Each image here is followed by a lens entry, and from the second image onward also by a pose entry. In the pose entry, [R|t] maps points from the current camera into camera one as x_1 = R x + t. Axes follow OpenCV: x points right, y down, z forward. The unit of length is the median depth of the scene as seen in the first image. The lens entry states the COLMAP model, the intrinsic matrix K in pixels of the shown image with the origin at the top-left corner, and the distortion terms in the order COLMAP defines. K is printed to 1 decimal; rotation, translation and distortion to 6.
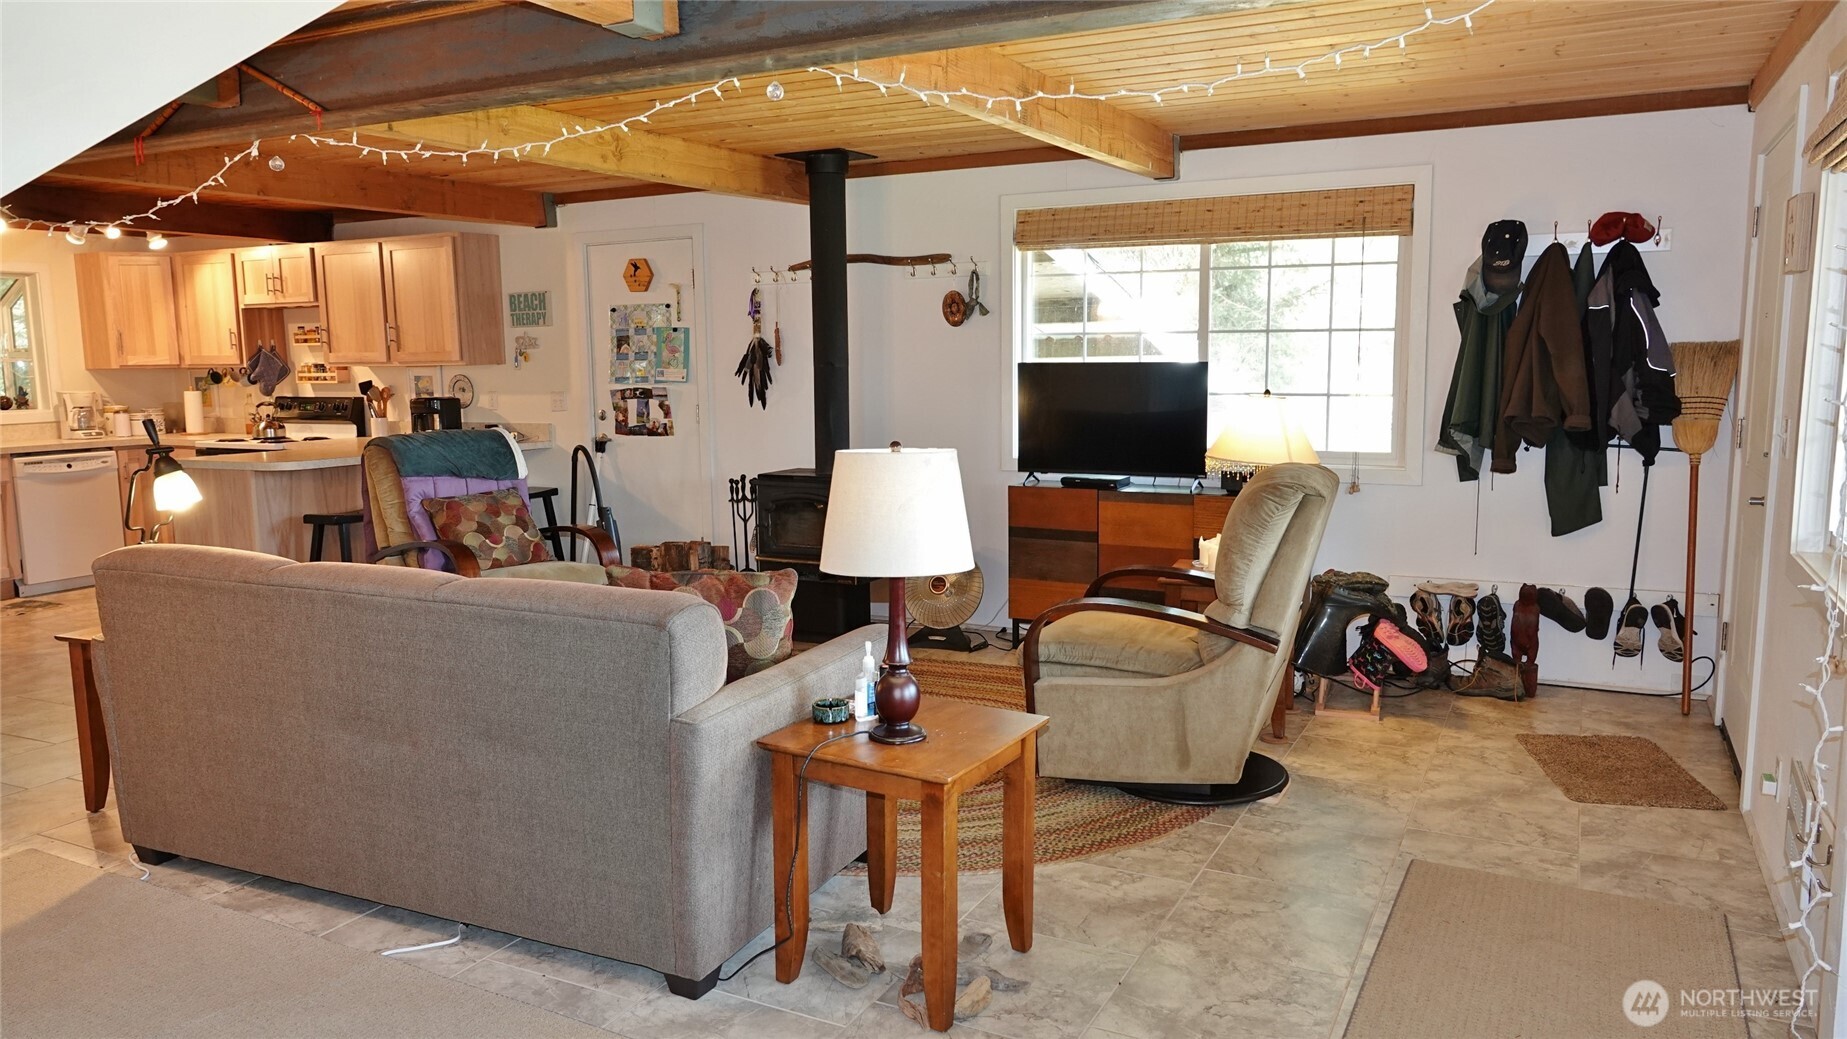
lens RADIAL K [[1280.7, 0, 927.4], [0, 1280.7, 513.7], [0, 0, 1]] dist [-0.001398, 0.009926]
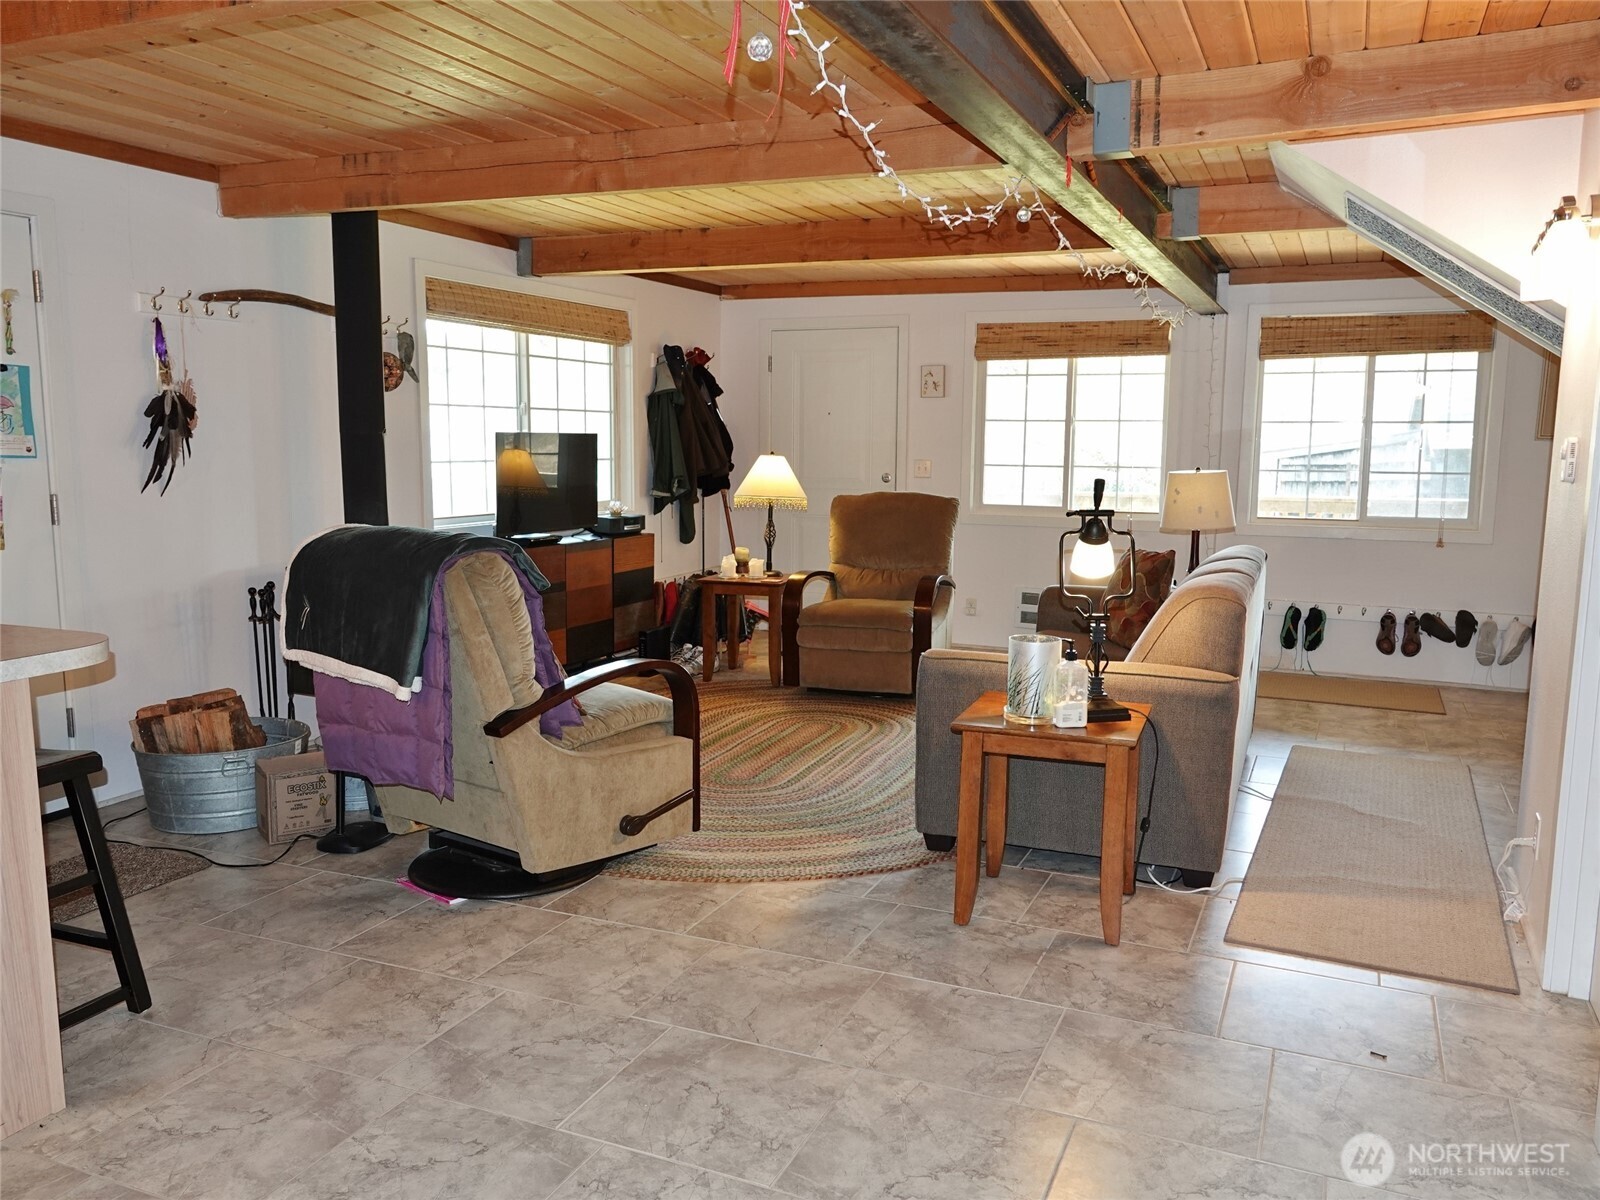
lens RADIAL K [[1259.5, 0, 799.9], [0, 1259.5, 600.5], [0, 0, 1]] dist [0.006658, -0.001164]
pose [[-0.059397, -0.117538, 0.991290, -0.872691], [0.118620, 0.985177, 0.123921, -0.072179], [-0.991162, 0.124948, -0.044574, 0.727276]]
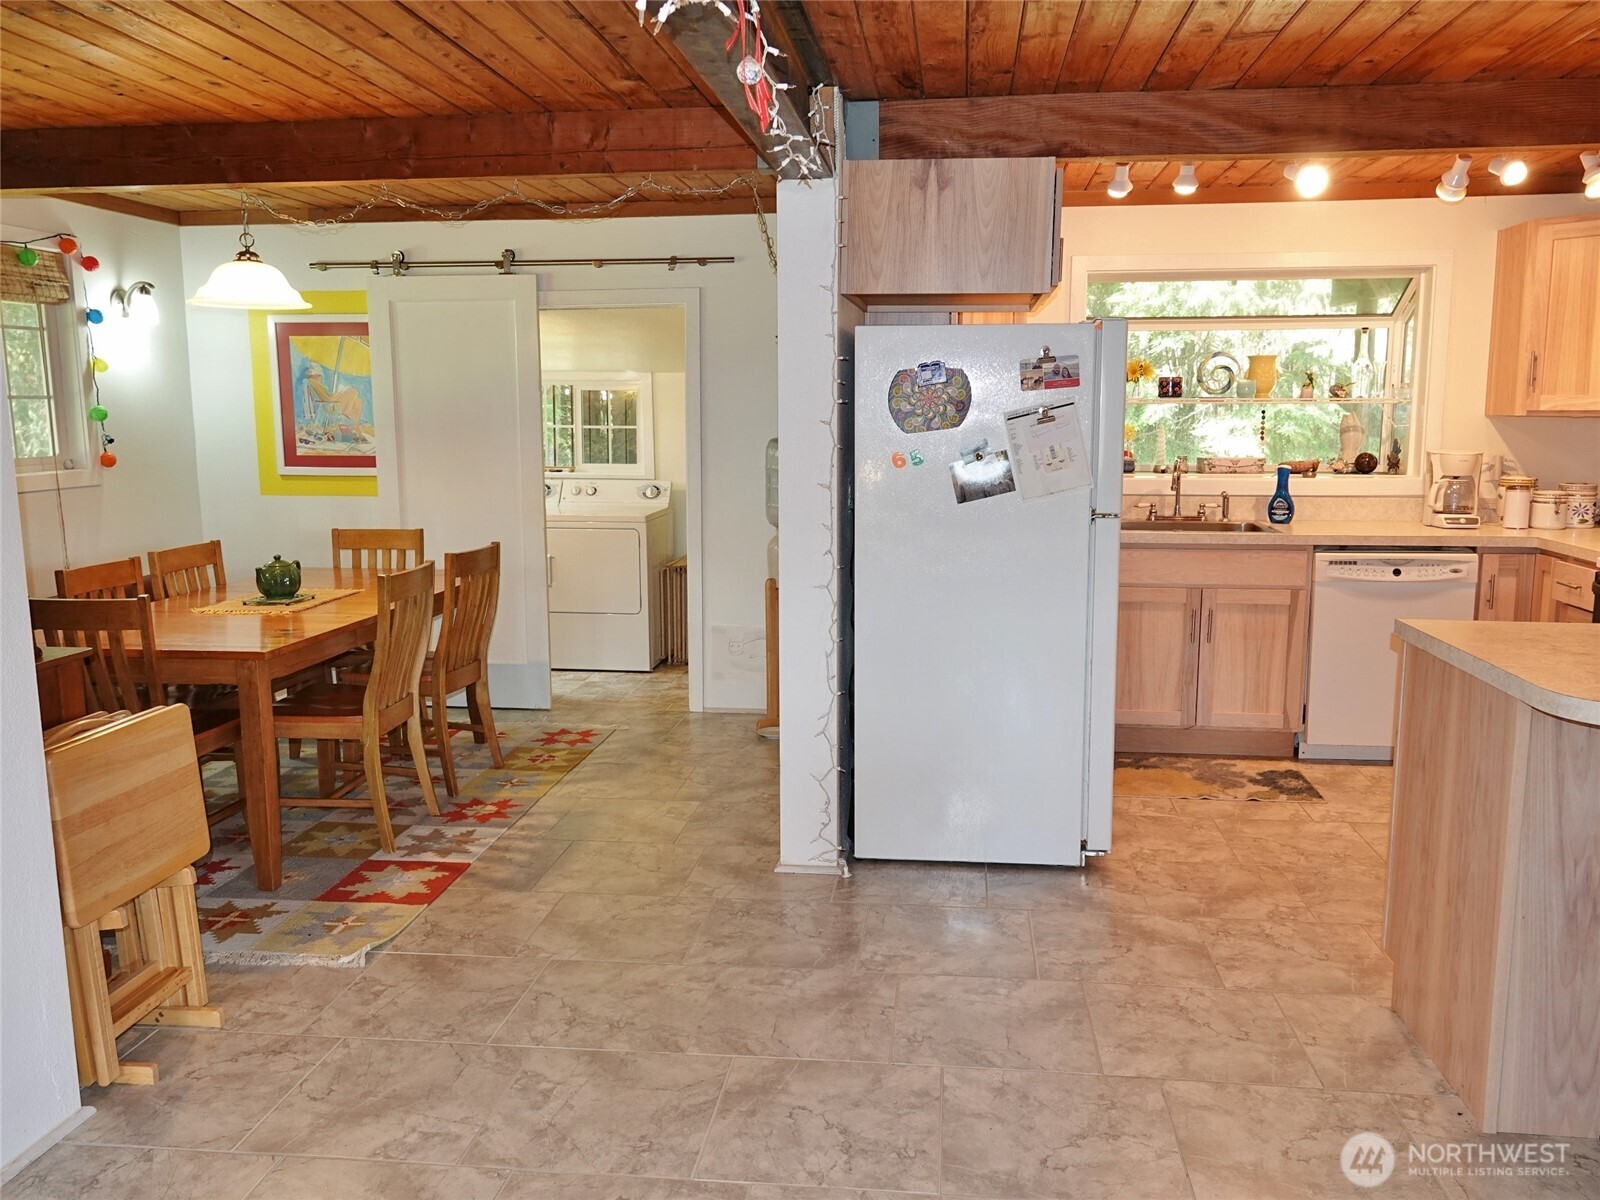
lens RADIAL K [[1259.5, 0, 797.2], [0, 1259.5, 594.7], [0, 0, 1]] dist [0.006658, -0.001164]
pose [[0.339545, 0.150831, -0.928417, -0.237194], [-0.116272, 0.986219, 0.117698, -0.077822], [0.933375, 0.067985, 0.352404, 0.615626]]
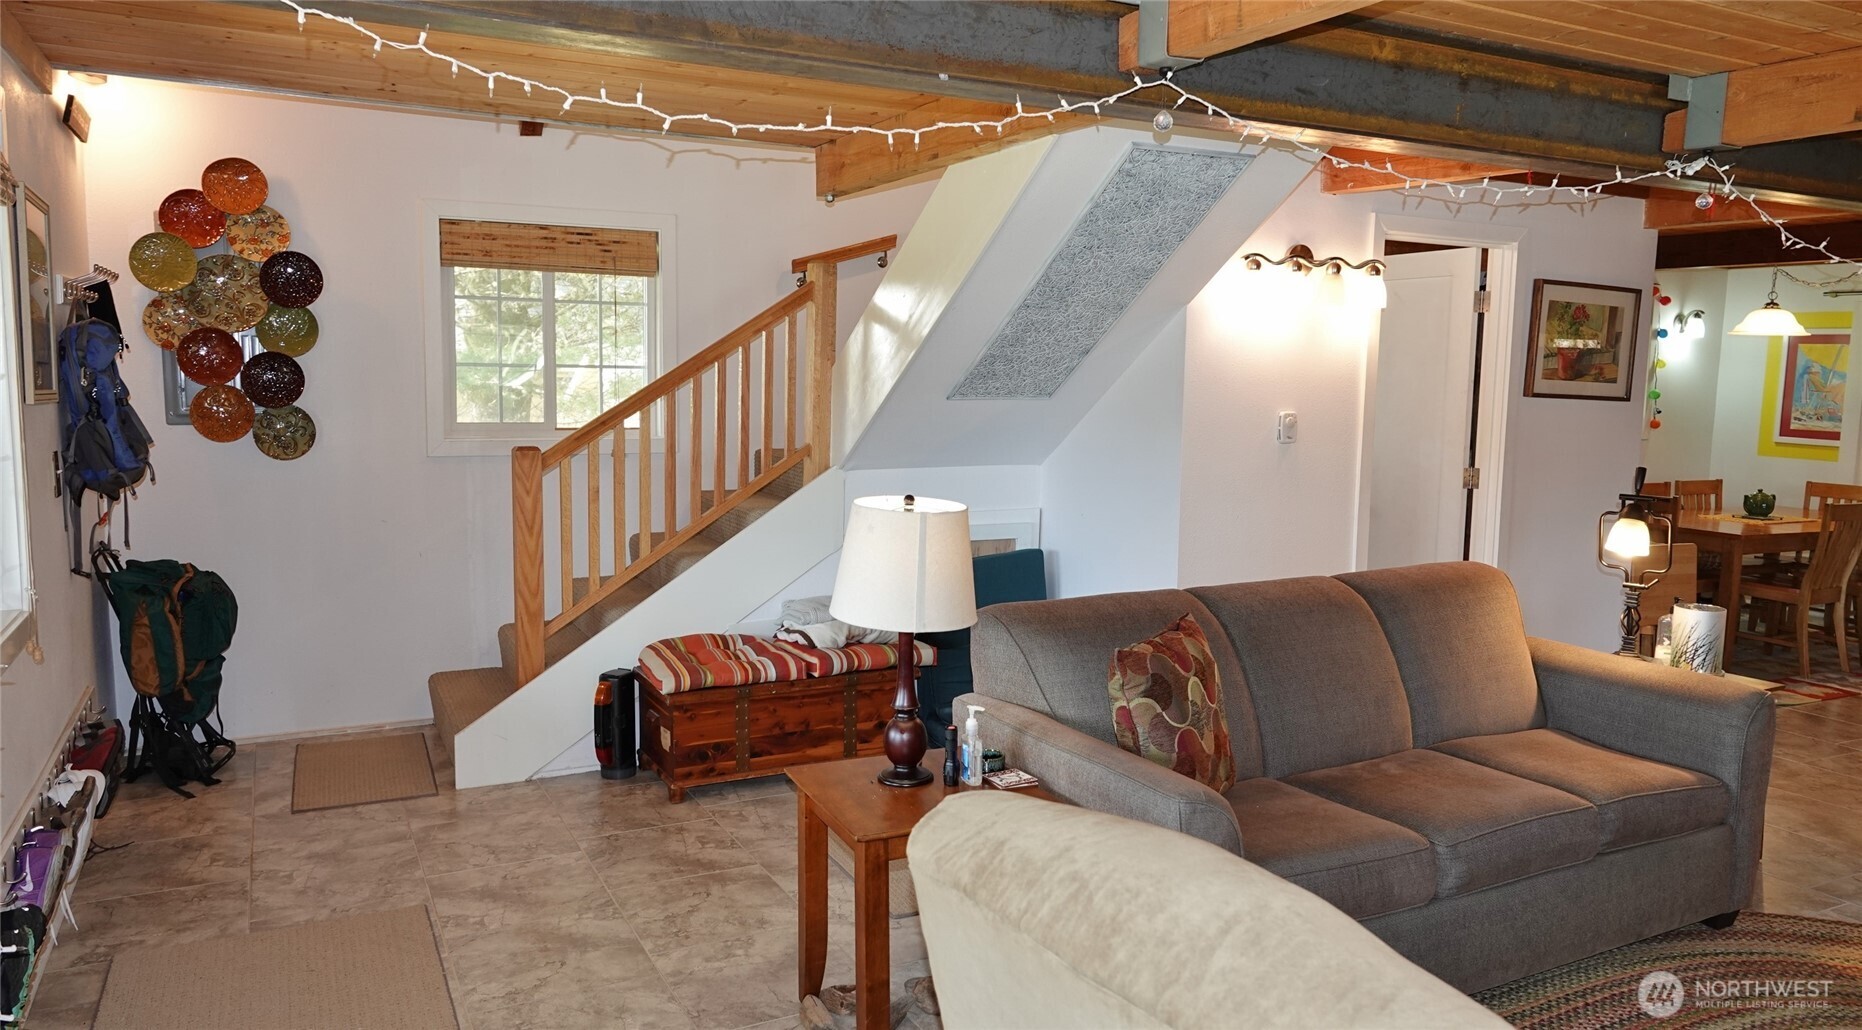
lens RADIAL K [[1288.4, 0, 937.5], [0, 1288.4, 510.5], [0, 0, 1]] dist [-0.005079, 0.005854]
pose [[-0.589056, 0.091183, -0.802931, 0.325737], [-0.116314, 0.973700, 0.195907, -0.101542], [0.799677, 0.208793, -0.562958, 0.652196]]
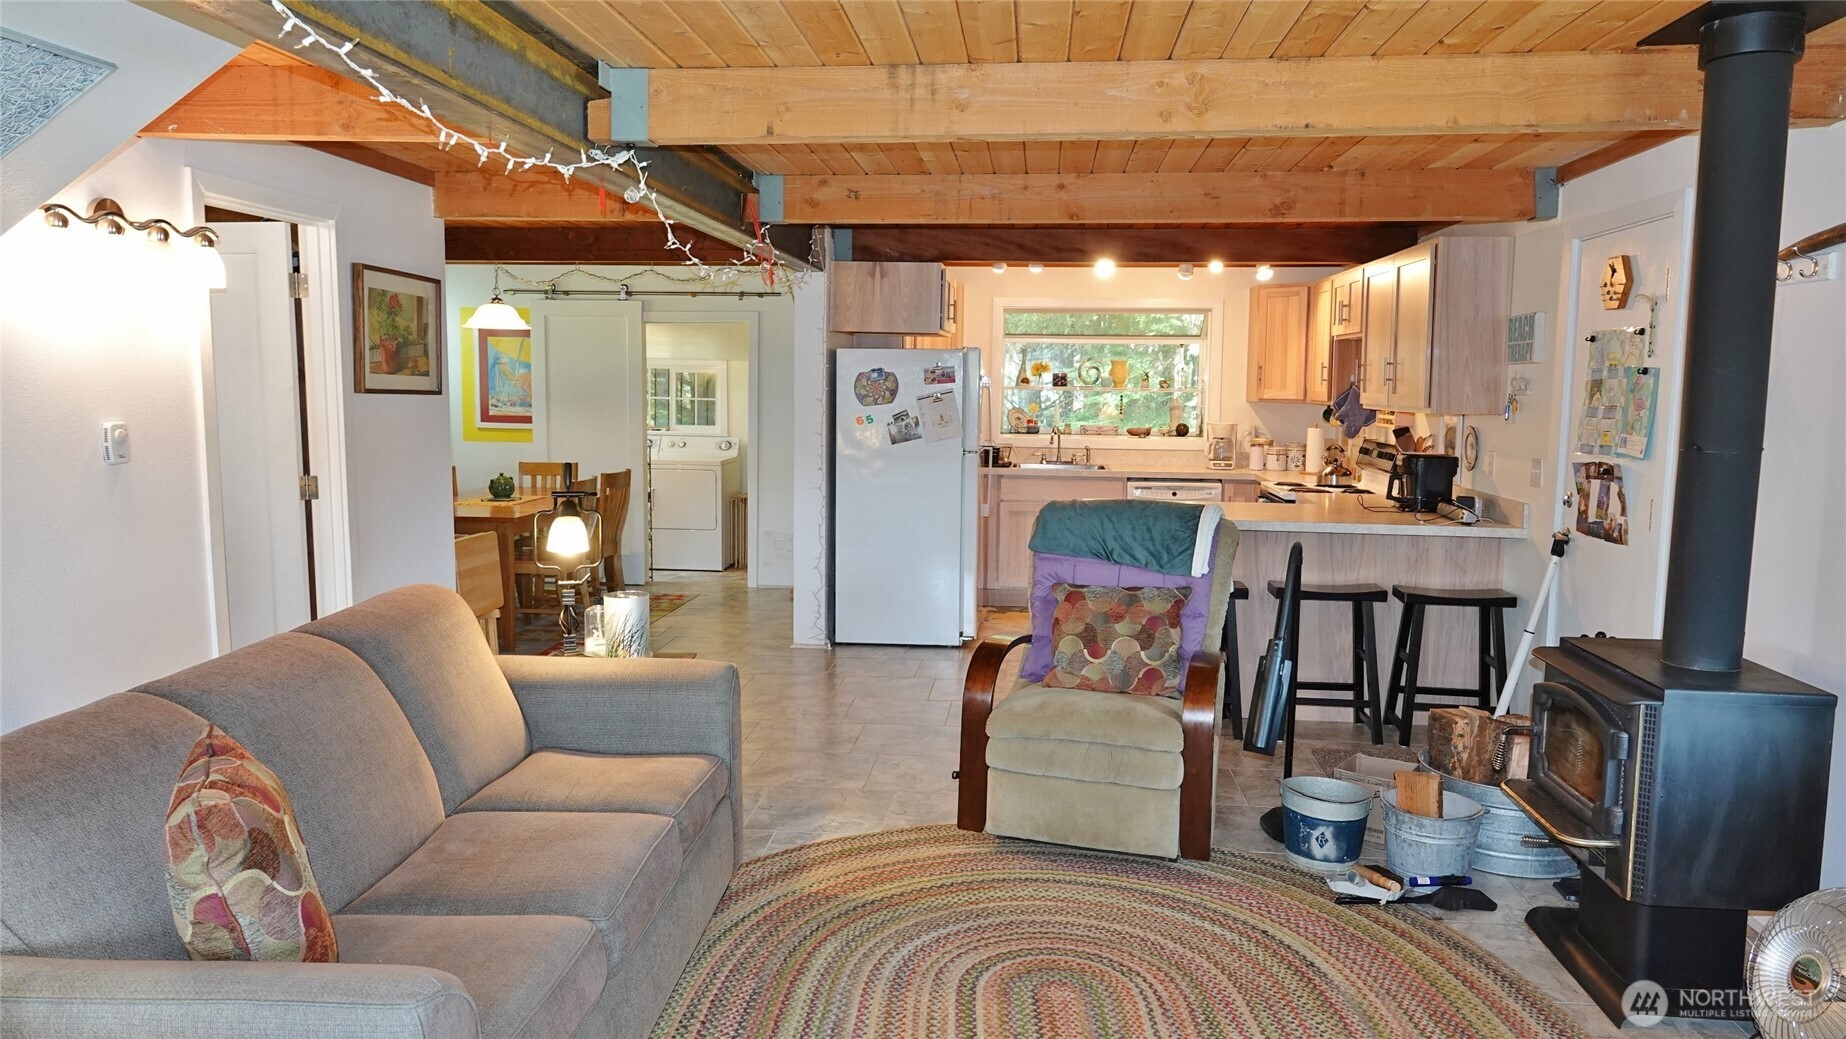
lens RADIAL K [[1280.0, 0, 921.6], [0, 1280.0, 510.6], [0, 0, 1]] dist [-0.001398, 0.009926]
pose [[0.373051, 0.112288, -0.920991, 0.250656], [-0.130787, 0.989102, 0.067616, -0.080880], [0.918546, 0.095230, 0.383672, 0.500080]]
